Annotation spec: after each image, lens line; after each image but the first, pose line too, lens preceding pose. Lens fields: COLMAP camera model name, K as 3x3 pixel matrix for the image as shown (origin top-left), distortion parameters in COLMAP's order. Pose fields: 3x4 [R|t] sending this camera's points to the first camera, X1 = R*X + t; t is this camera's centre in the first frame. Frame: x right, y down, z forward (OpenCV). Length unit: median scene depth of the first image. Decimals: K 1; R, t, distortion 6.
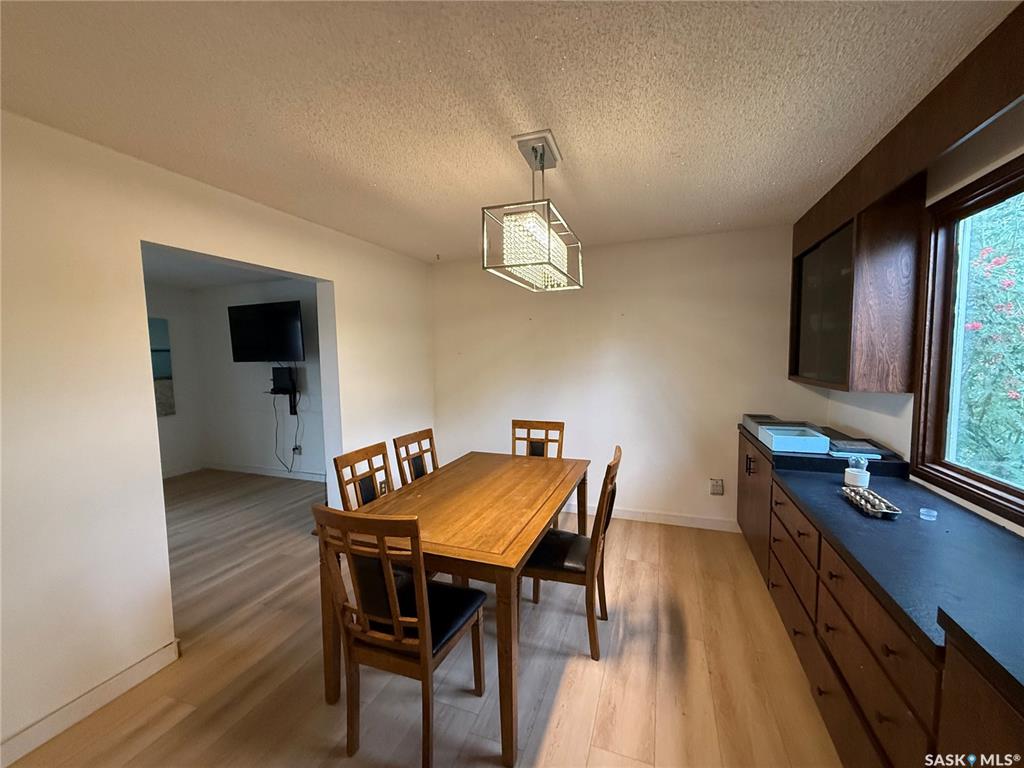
lens RADIAL K [[406.6, 0, 512.0], [0, 406.6, 384.0], [0, 0, 1]] dist [0.001070, 0.000092]
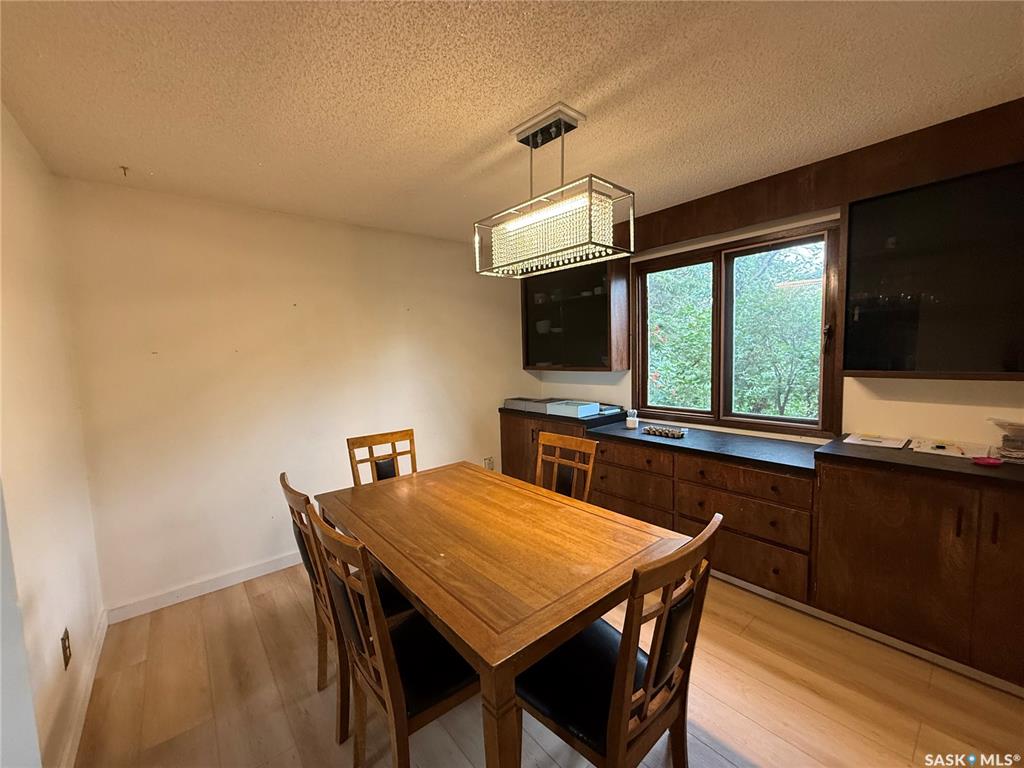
lens RADIAL K [[406.6, 0, 512.0], [0, 406.6, 384.0], [0, 0, 1]] dist [0.001070, 0.000092]
pose [[0.494146, -0.076868, 0.865974, -0.682653], [0.082973, 0.995706, 0.041037, -0.024626], [-0.865411, 0.051575, 0.498402, 0.511288]]
